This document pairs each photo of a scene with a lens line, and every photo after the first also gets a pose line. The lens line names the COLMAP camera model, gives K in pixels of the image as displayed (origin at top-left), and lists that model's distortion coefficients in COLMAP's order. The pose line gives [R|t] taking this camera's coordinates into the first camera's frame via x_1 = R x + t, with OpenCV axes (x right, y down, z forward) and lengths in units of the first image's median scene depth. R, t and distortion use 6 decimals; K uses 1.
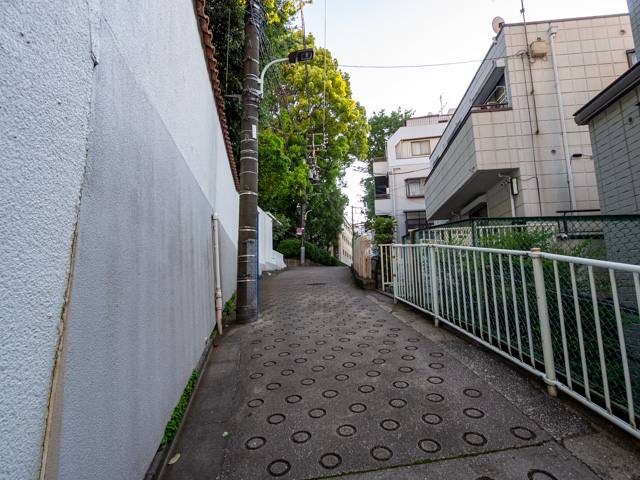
lens RADIAL K [[350.4, 0, 320.0], [0, 350.4, 240.0], [0, 0, 1]] dist [-0.002215, -0.002257]
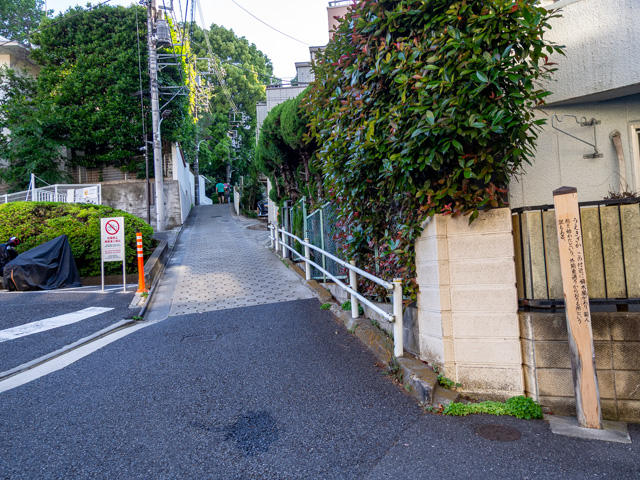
lens RADIAL K [[531.7, 0, 318.2], [0, 531.7, 243.6], [0, 0, 1]] dist [0.015481, -0.000959]
pose [[0.997988, -0.022791, 0.059169, 0.177608], [0.017899, 0.996477, 0.081931, 0.036919], [-0.060828, -0.080707, 0.994880, -1.144577]]
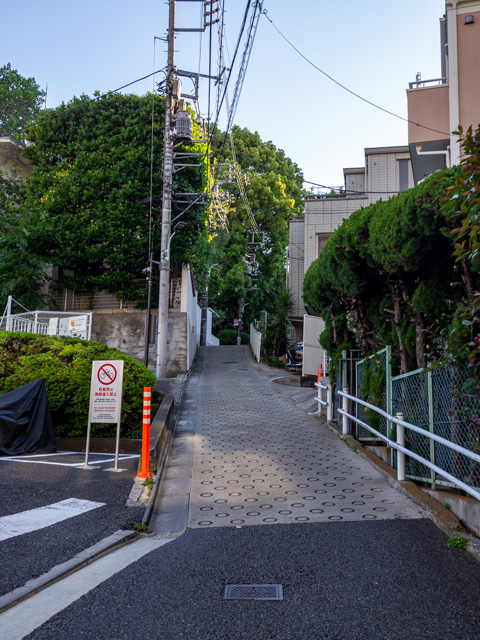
lens RADIAL K [[669.4, 0, 240.0], [0, 669.4, 320.0], [0, 0, 1]] dist [0.028689, 0.013275]
pose [[0.994887, 0.034203, -0.095031, 0.151570], [-0.037432, 0.998774, -0.032404, 0.034918], [0.093806, 0.035795, 0.994947, -1.087210]]
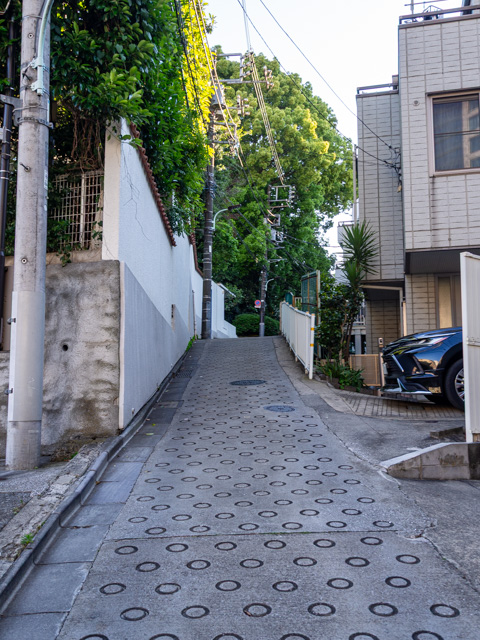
lens RADIAL K [[669.4, 0, 240.0], [0, 669.4, 320.0], [0, 0, 1]] dist [0.028689, 0.013275]
pose [[0.991982, 0.006021, -0.126239, 0.102028], [-0.007364, 0.999921, -0.010172, 0.030543], [0.126168, 0.011020, 0.991948, -0.605620]]
